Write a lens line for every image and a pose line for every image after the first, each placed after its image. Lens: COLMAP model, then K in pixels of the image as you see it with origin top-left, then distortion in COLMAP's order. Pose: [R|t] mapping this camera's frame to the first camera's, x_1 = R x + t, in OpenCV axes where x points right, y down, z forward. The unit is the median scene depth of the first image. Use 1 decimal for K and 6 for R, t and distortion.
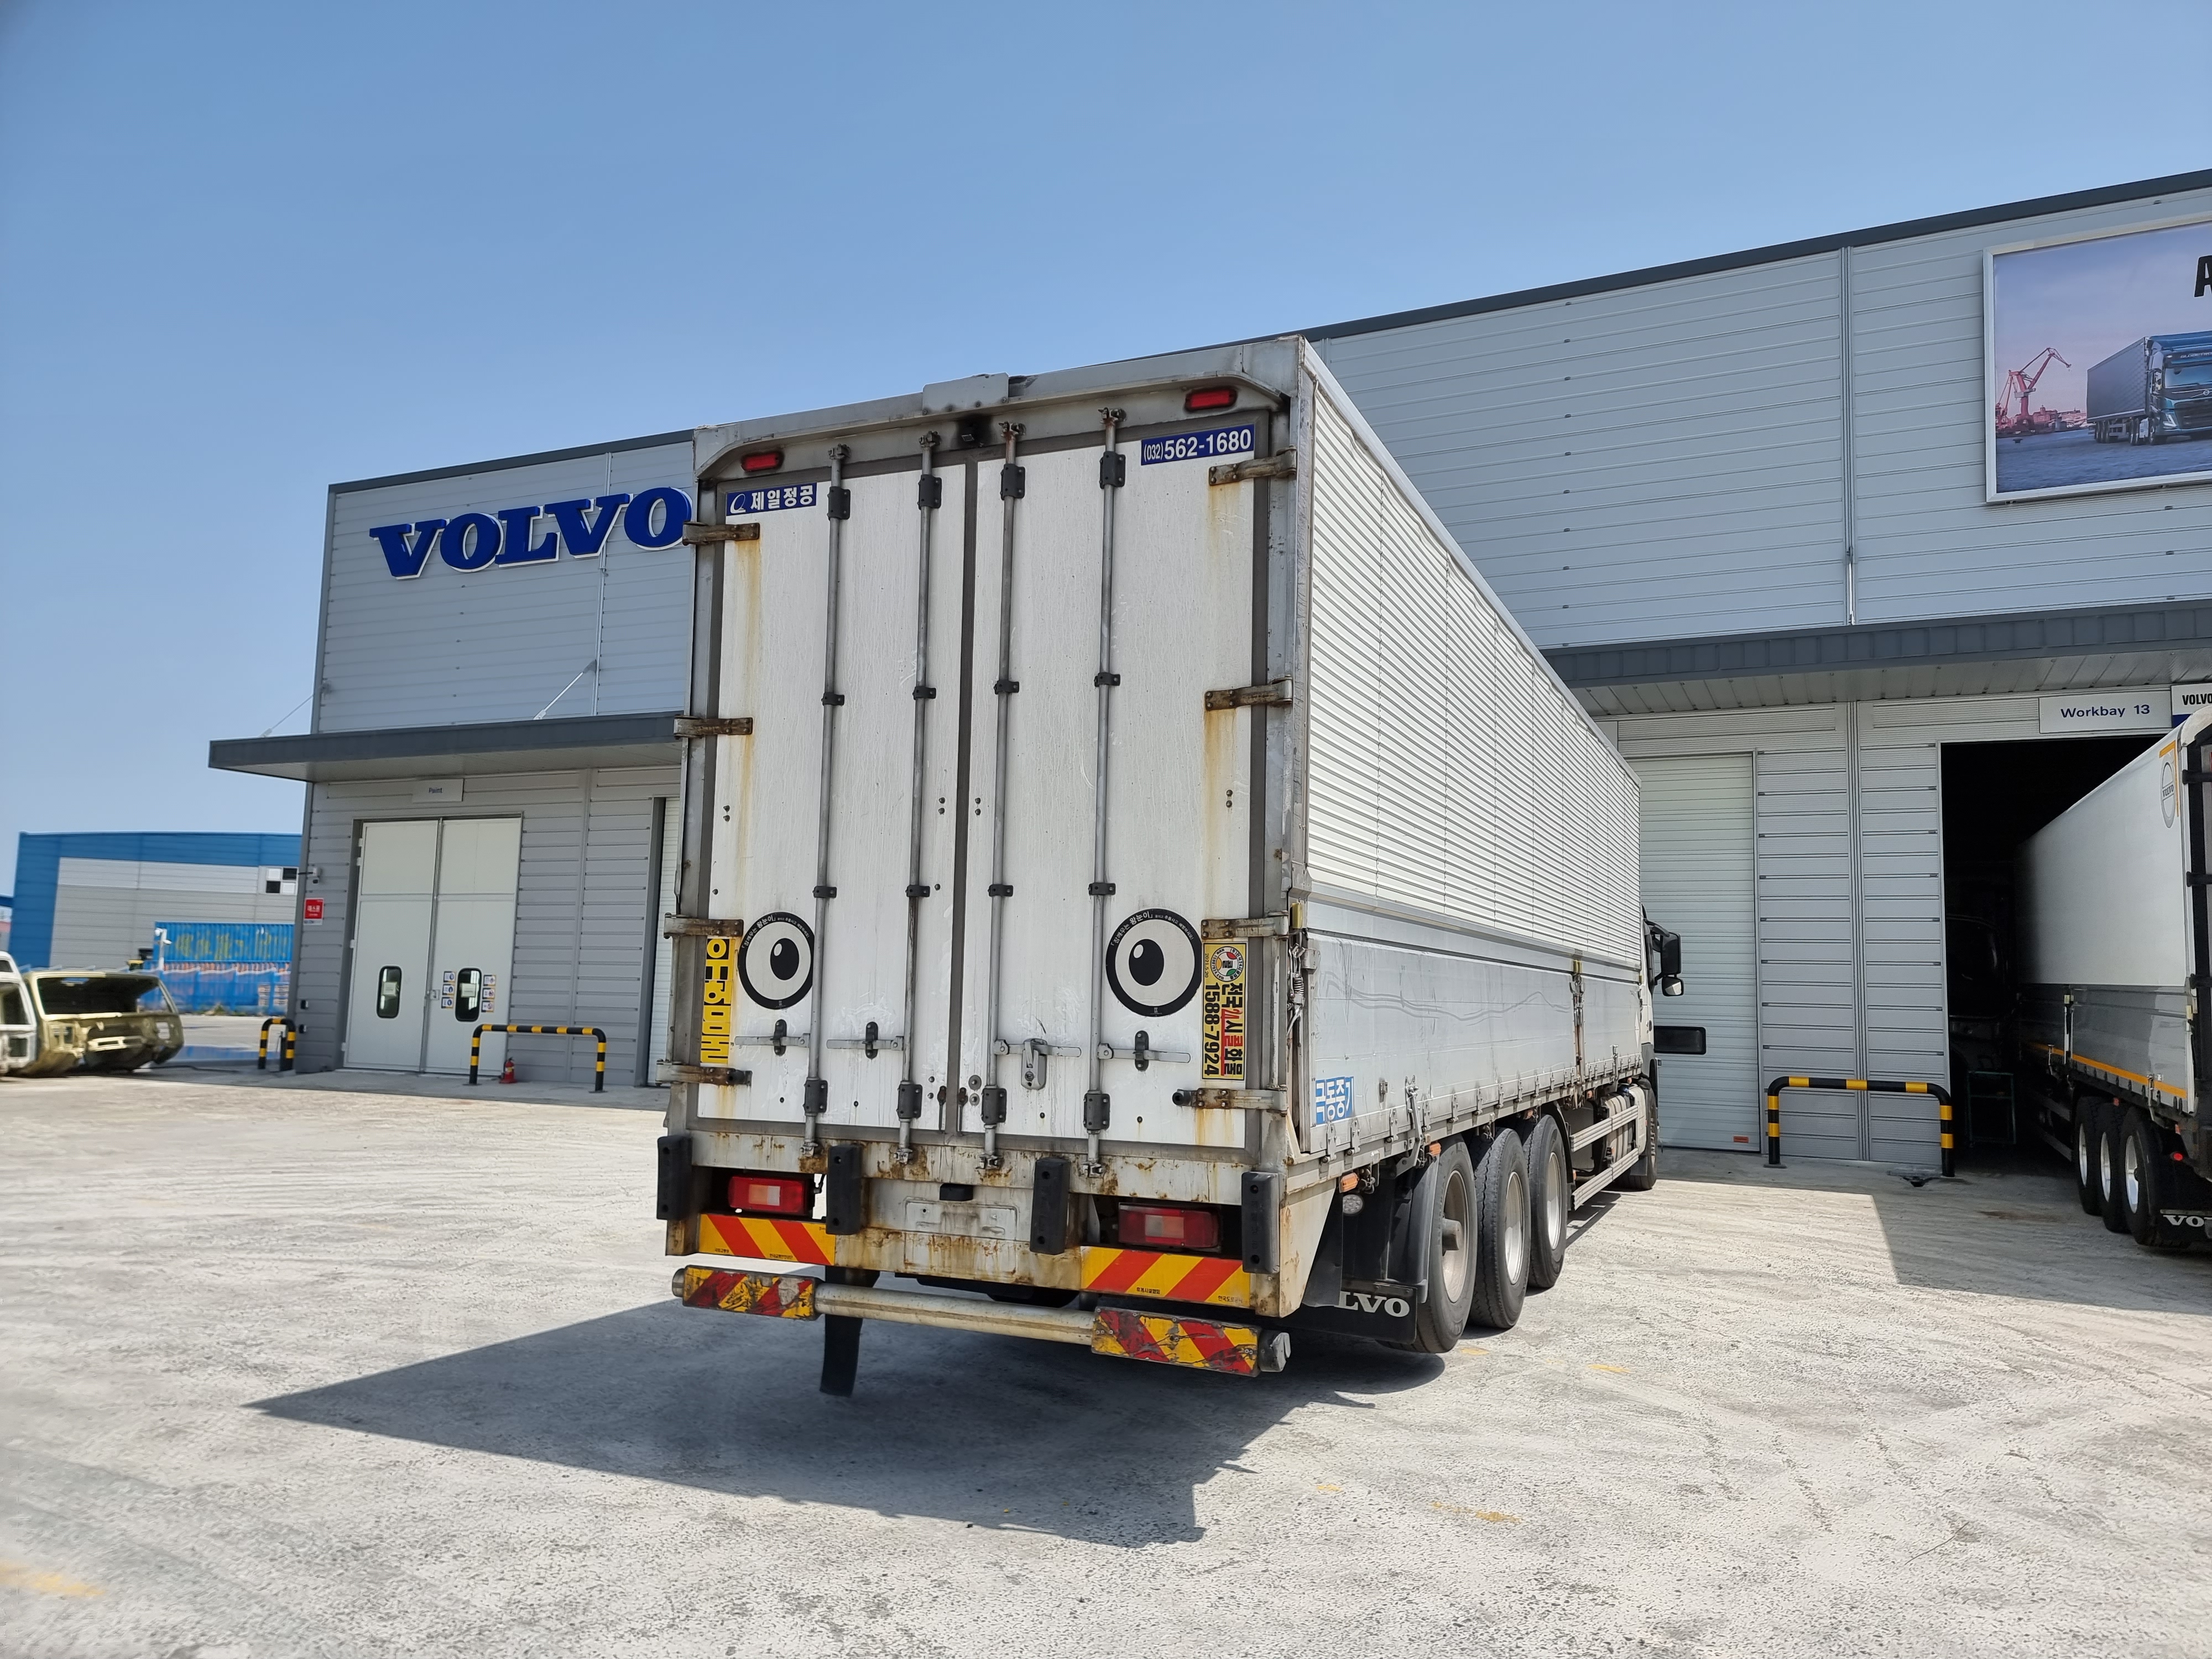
lens RADIAL K [[1548.0, 0, 1106.0], [0, 1548.0, 829.5], [0, 0, 1]] dist [0.076922, -0.062849]
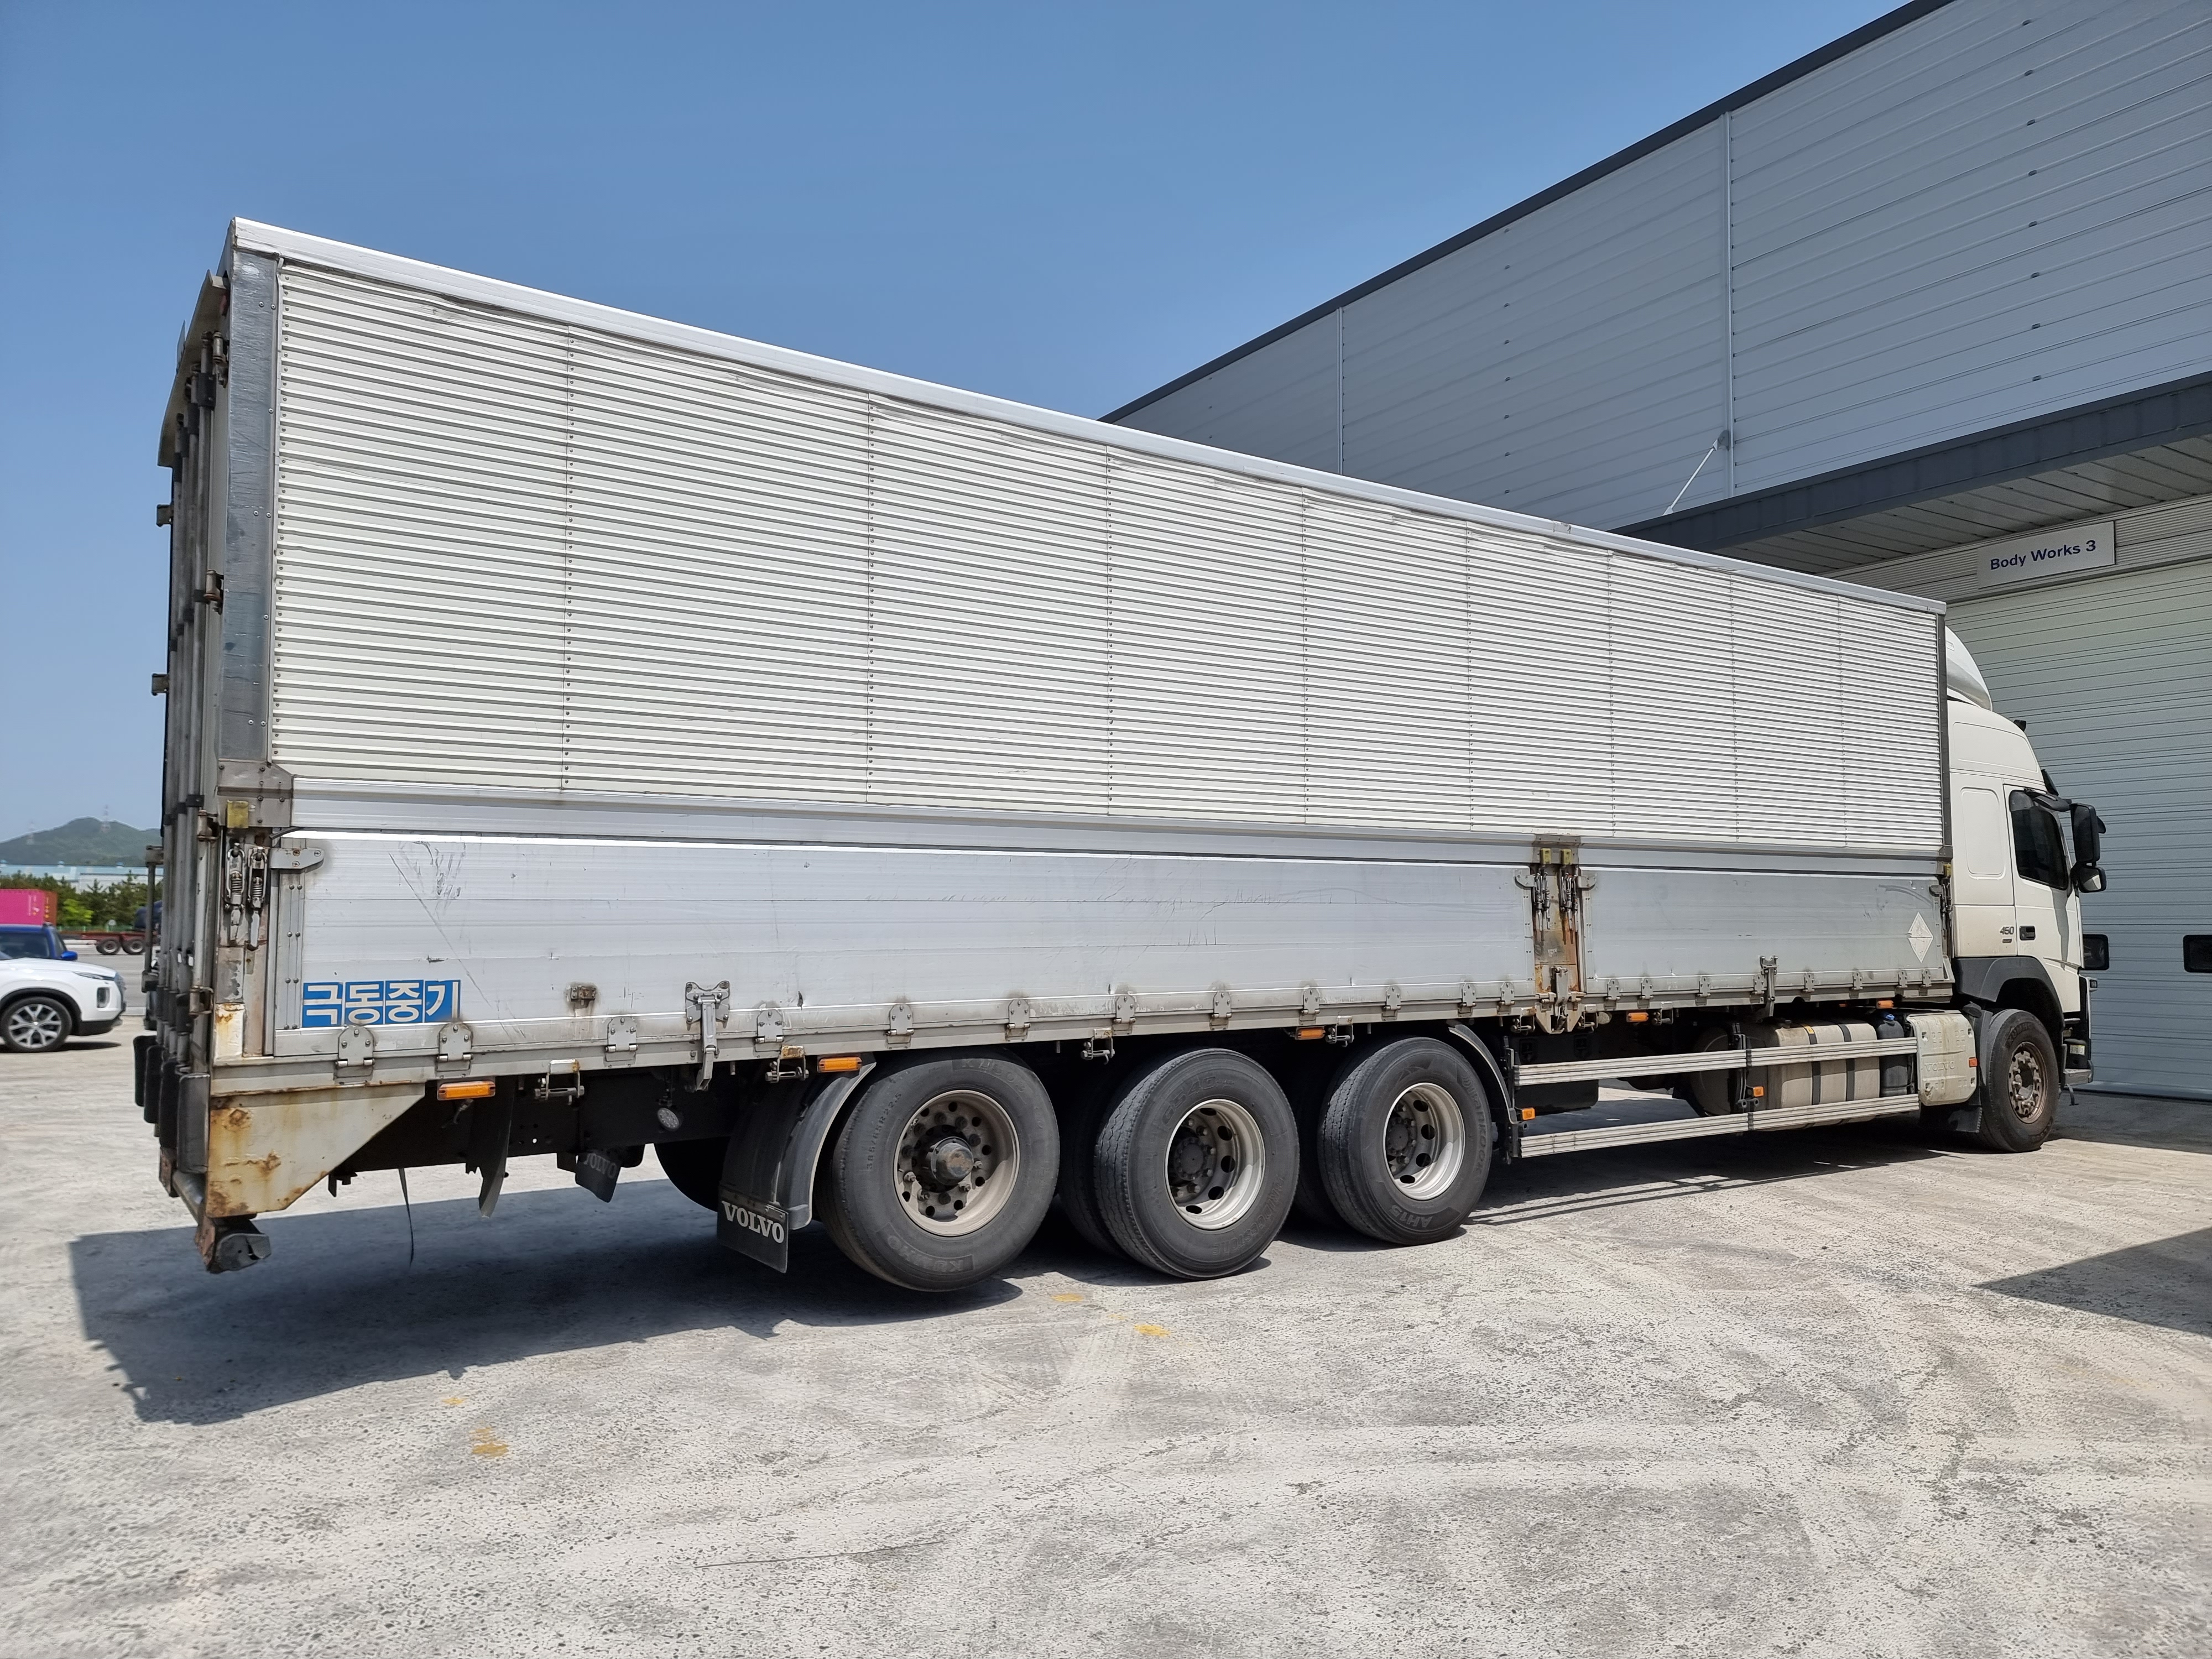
lens RADIAL K [[1548.0, 0, 1106.0], [0, 1548.0, 829.5], [0, 0, 1]] dist [0.076922, -0.062849]
pose [[0.854798, -0.050230, -0.516524, 1.038884], [0.074369, 0.996888, 0.026130, 0.072960], [0.513604, -0.060750, 0.855874, 0.403597]]
